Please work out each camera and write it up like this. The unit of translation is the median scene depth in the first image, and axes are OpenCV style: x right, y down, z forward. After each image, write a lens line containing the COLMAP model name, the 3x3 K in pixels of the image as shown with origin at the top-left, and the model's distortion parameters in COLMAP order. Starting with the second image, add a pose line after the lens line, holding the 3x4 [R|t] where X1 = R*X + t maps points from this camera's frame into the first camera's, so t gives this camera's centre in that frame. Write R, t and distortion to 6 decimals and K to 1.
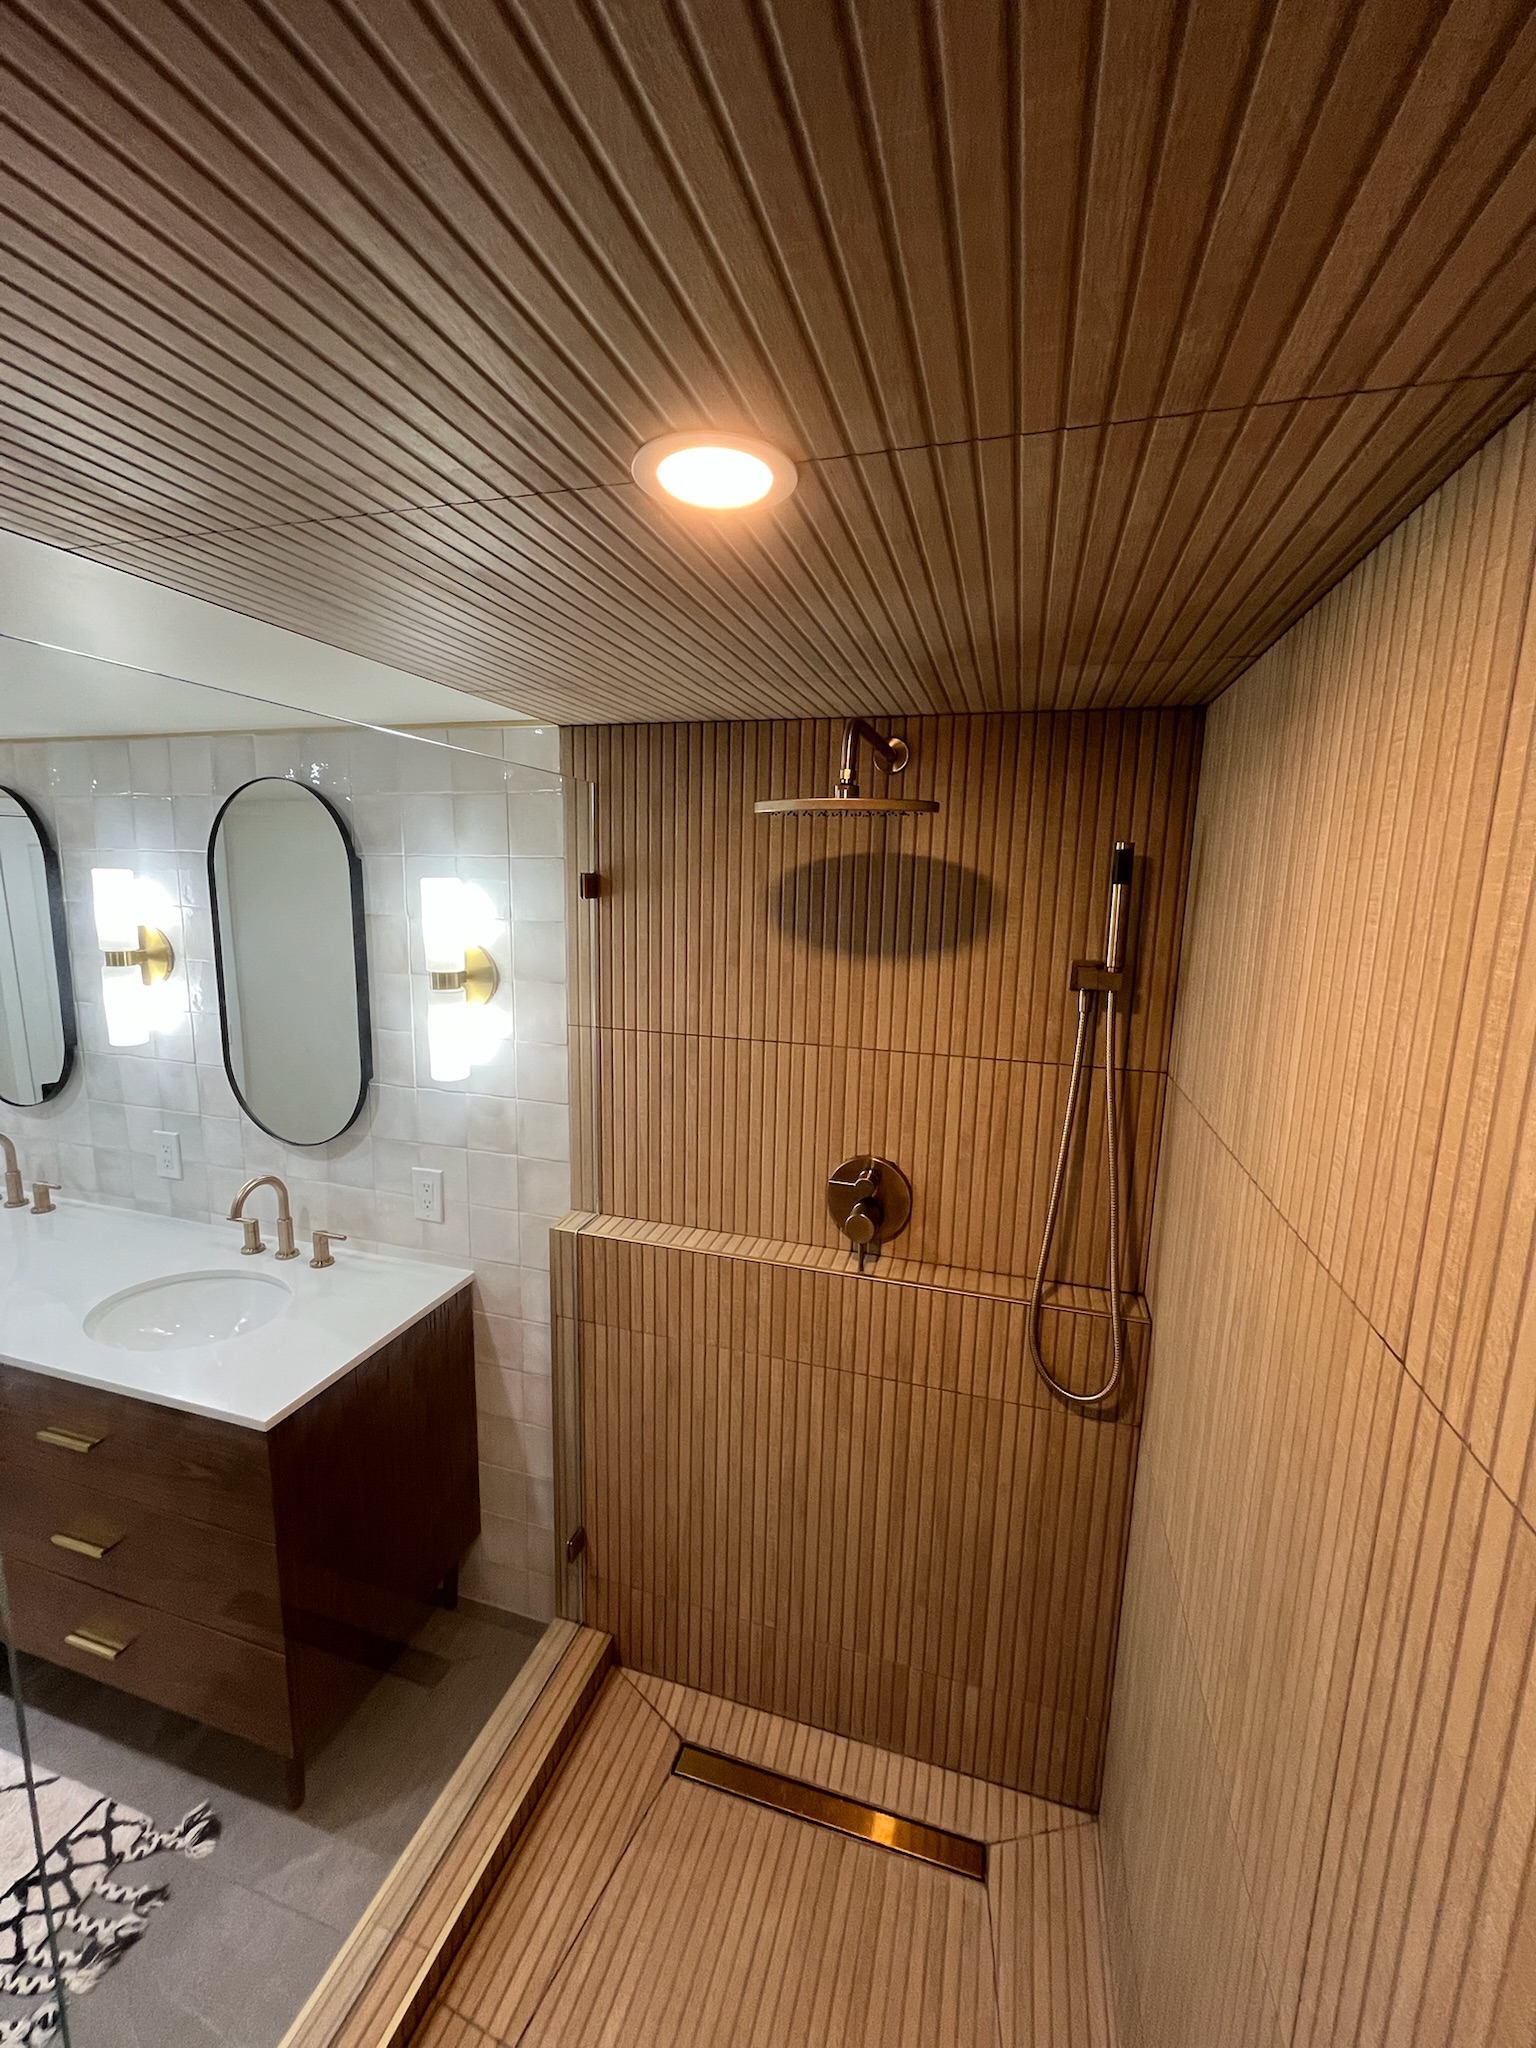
lens RADIAL K [[831.0, 0, 769.1], [0, 831.0, 1013.0], [0, 0, 1]] dist [-0.003327, 0.000320]
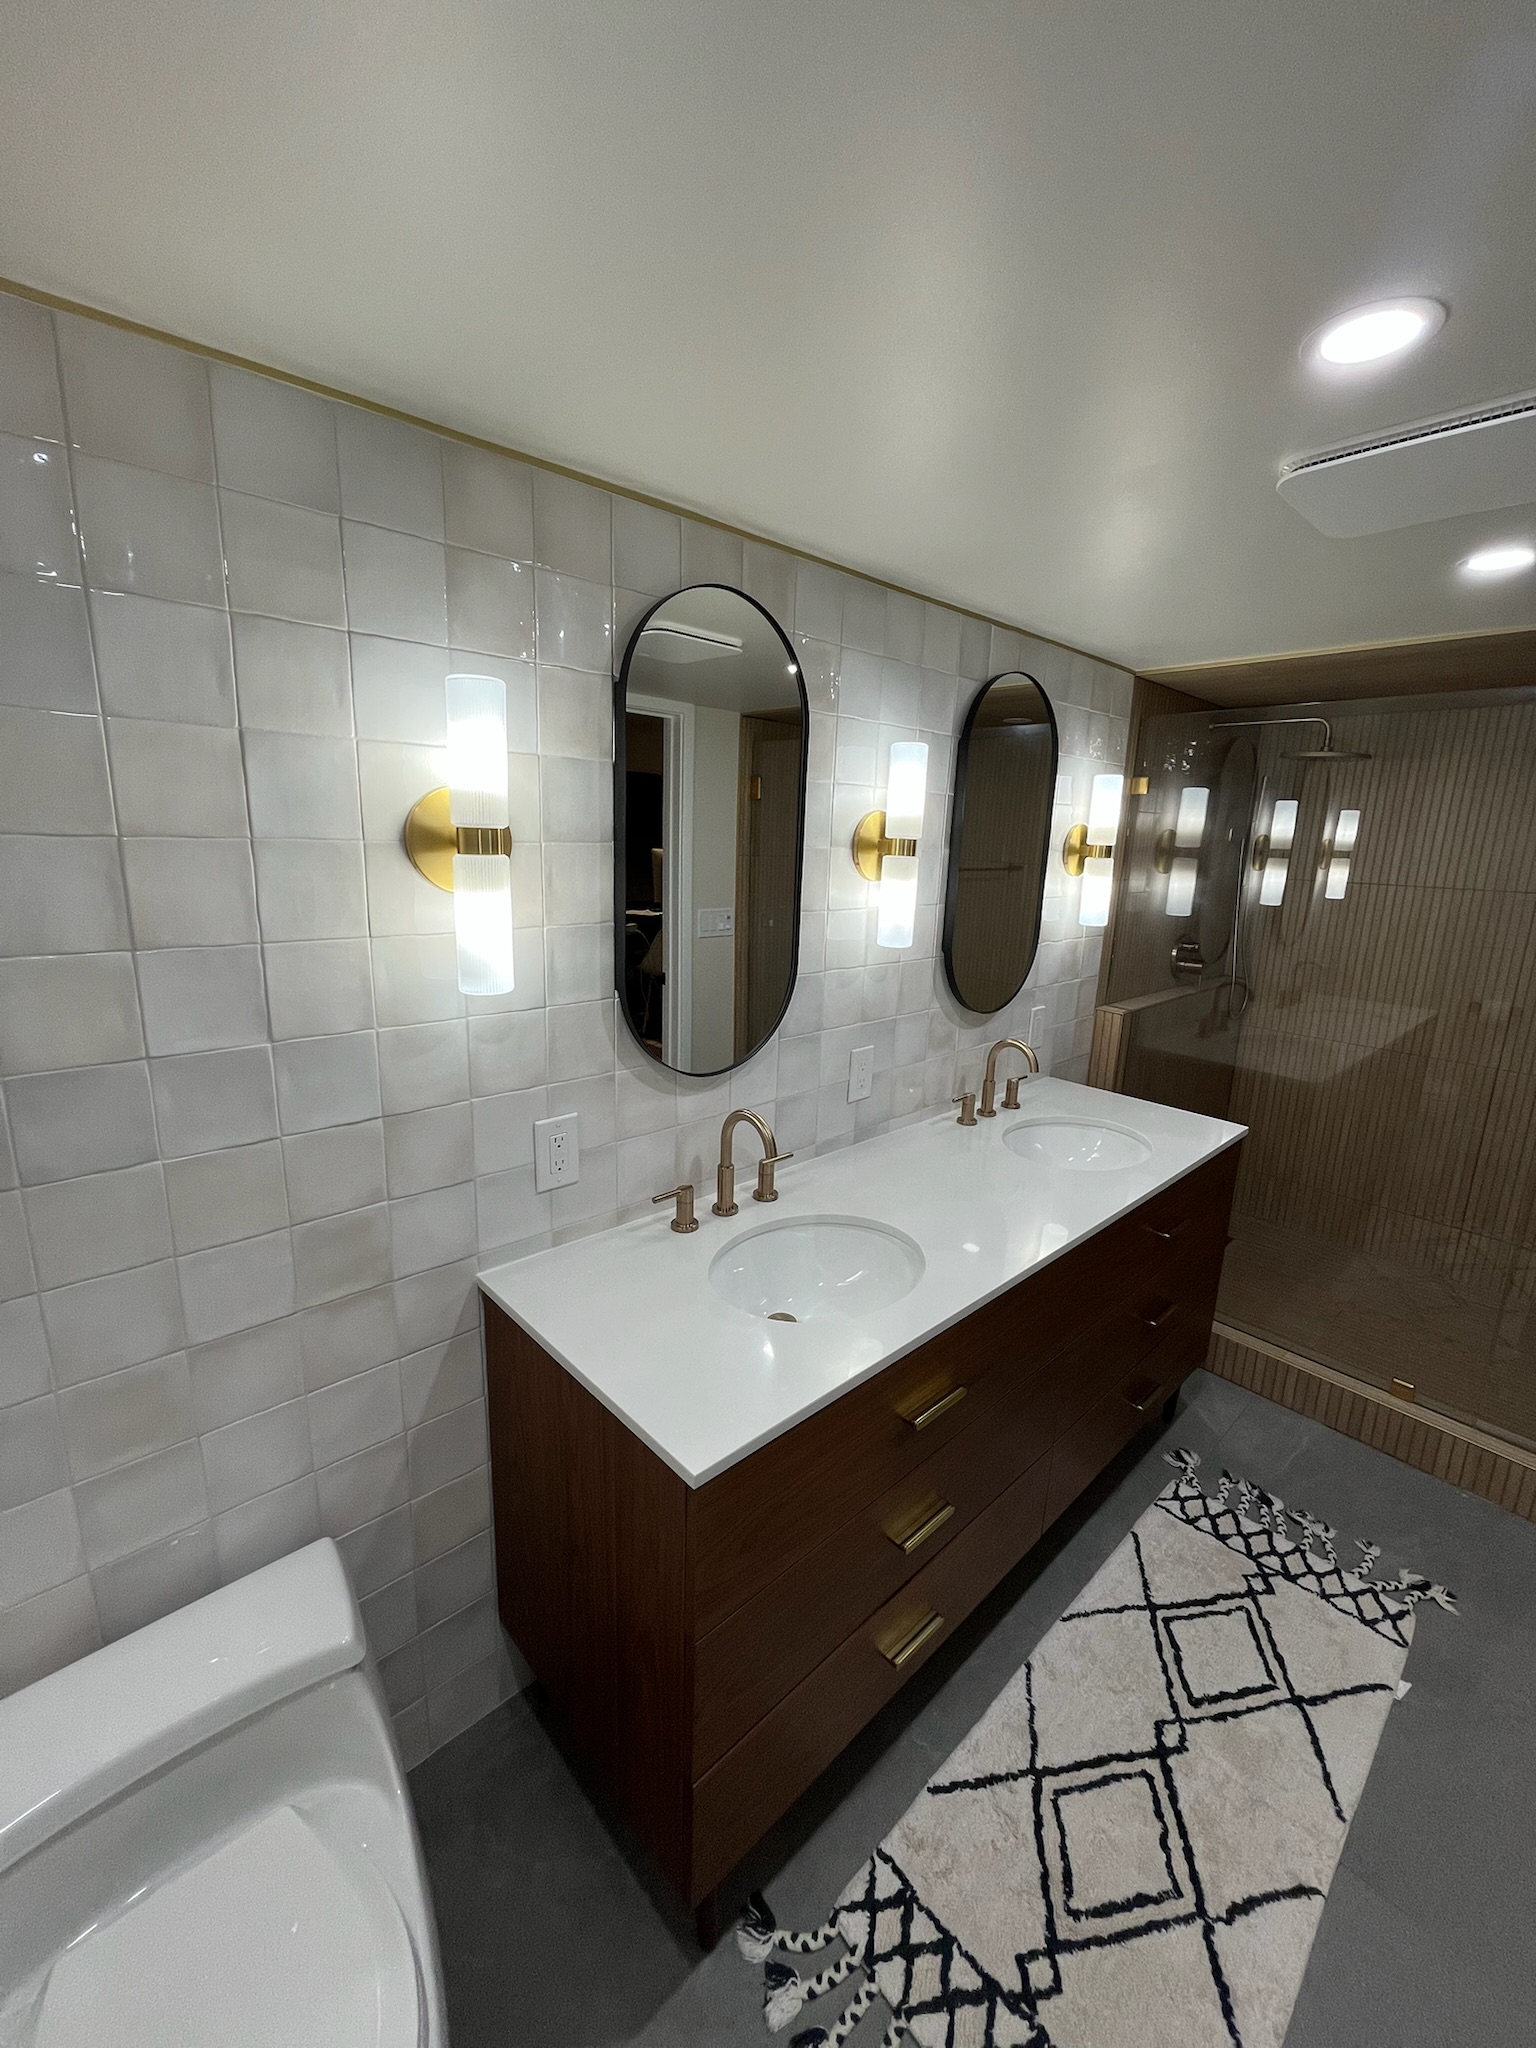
lens RADIAL K [[831.0, 0, 768.0], [0, 831.0, 1018.3], [0, 0, 1]] dist [-0.003327, 0.000320]
pose [[0.505678, -0.198931, 0.839474, -1.901053], [0.123652, 0.979718, 0.157679, -0.051821], [-0.853815, 0.024068, 0.520020, 0.775977]]
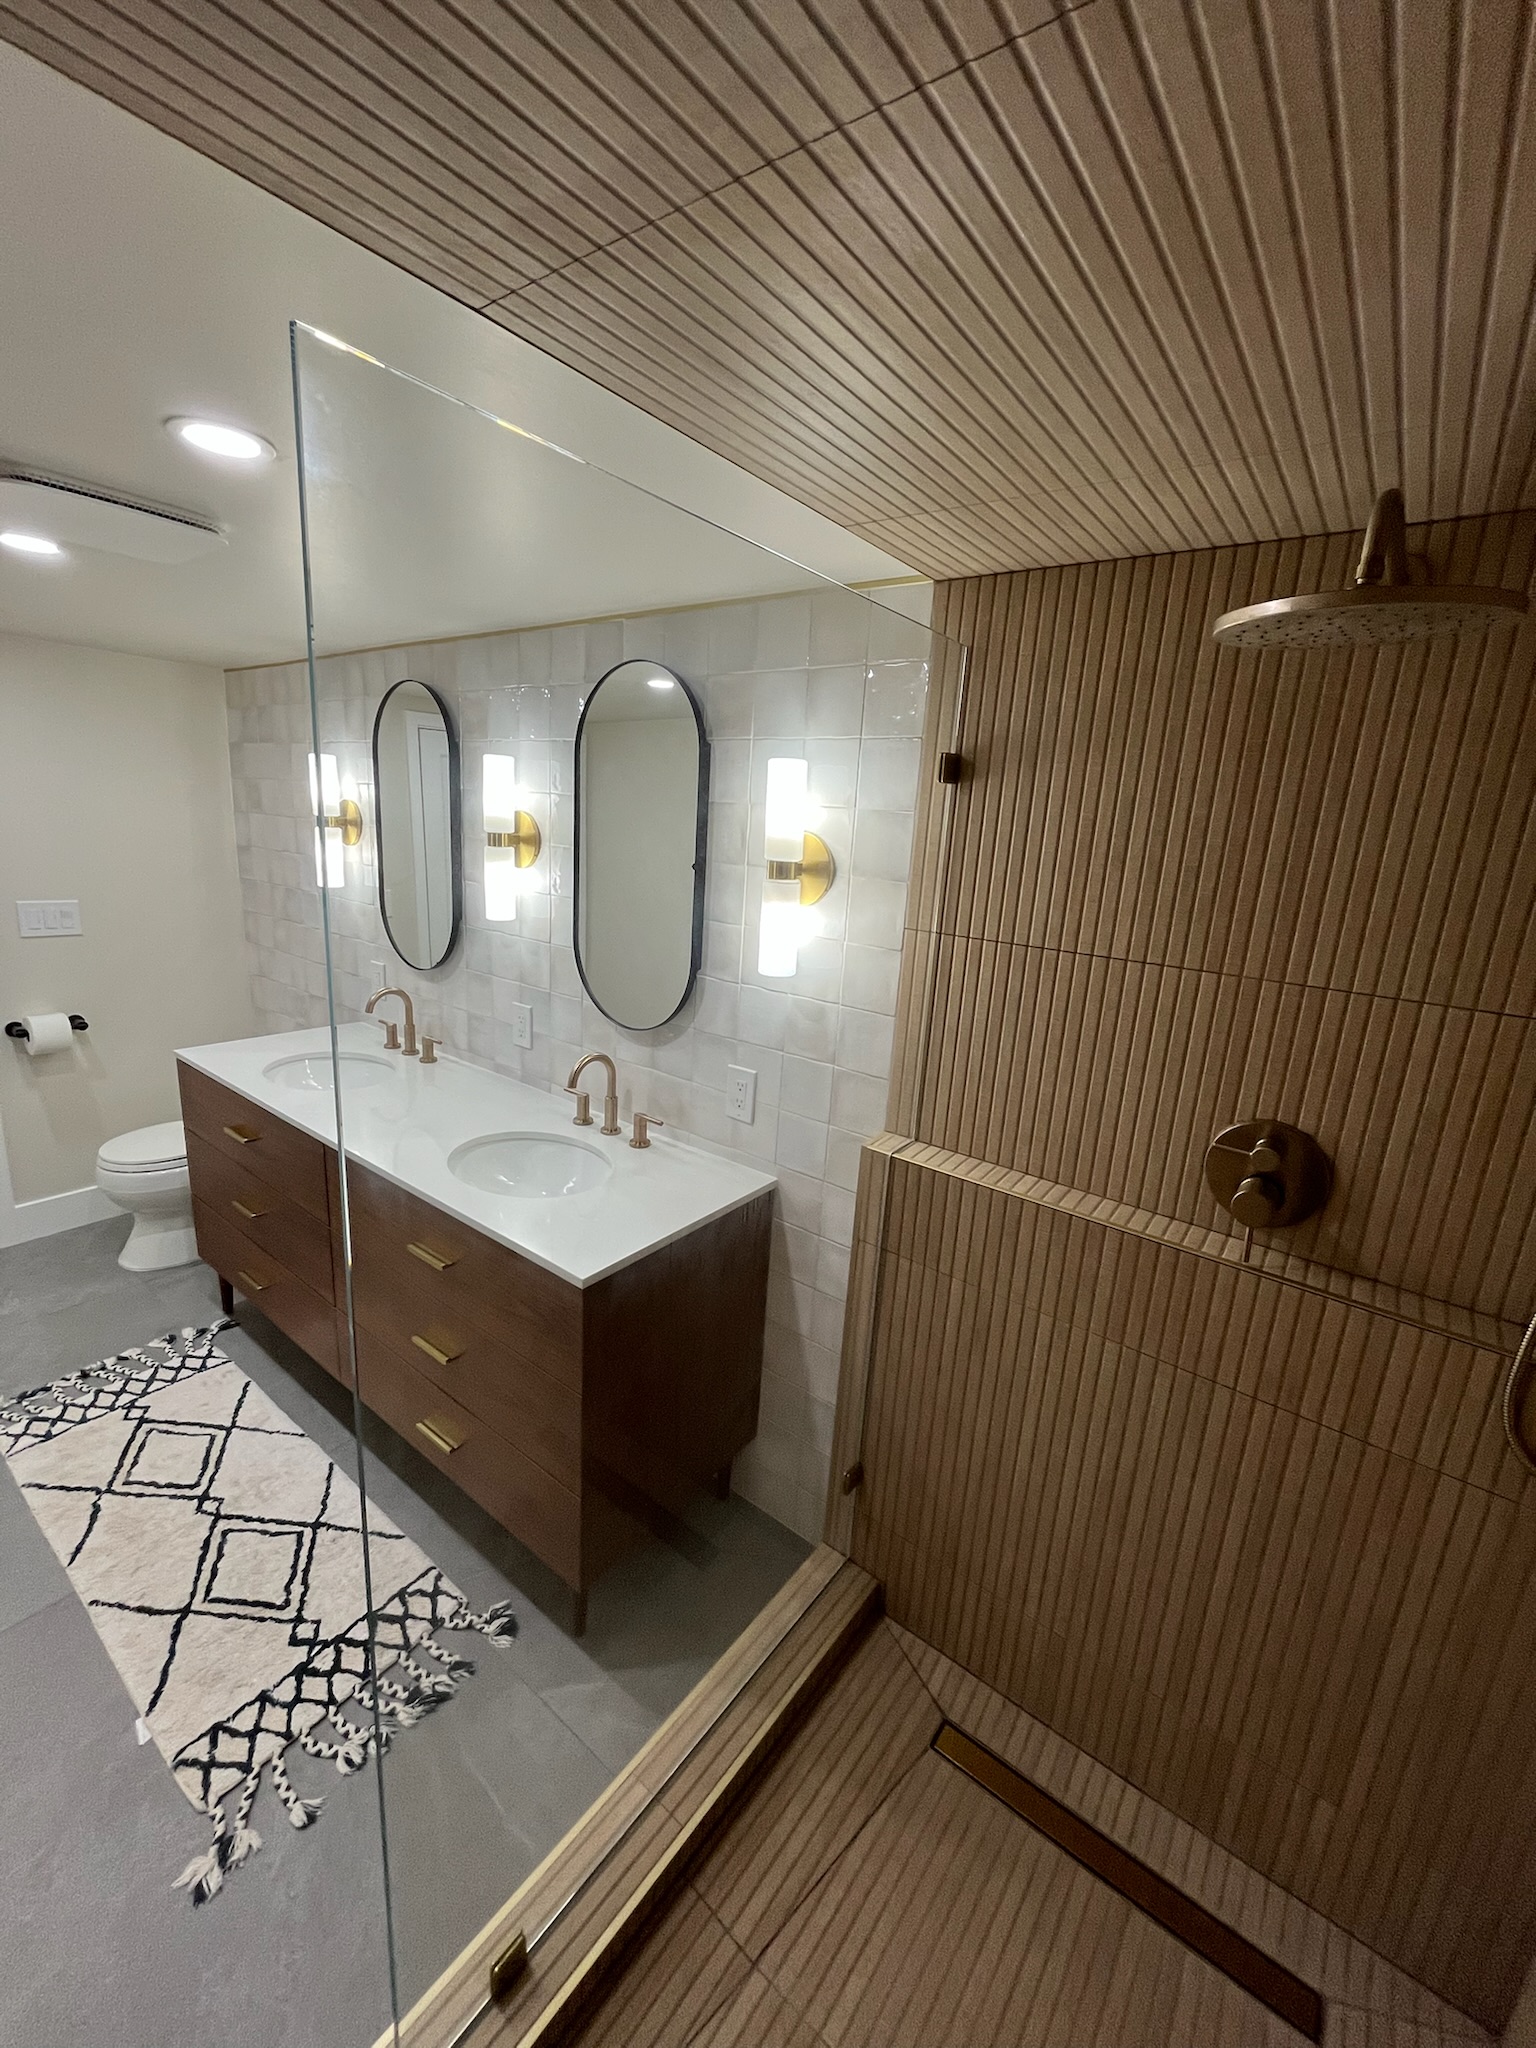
lens RADIAL K [[831.0, 0, 765.1], [0, 831.0, 1016.9], [0, 0, 1]] dist [-0.003327, 0.000320]
pose [[0.934365, 0.115269, -0.337156, -0.070963], [-0.095208, 0.992590, 0.075500, 0.058279], [0.343361, -0.038445, 0.938416, 0.101450]]
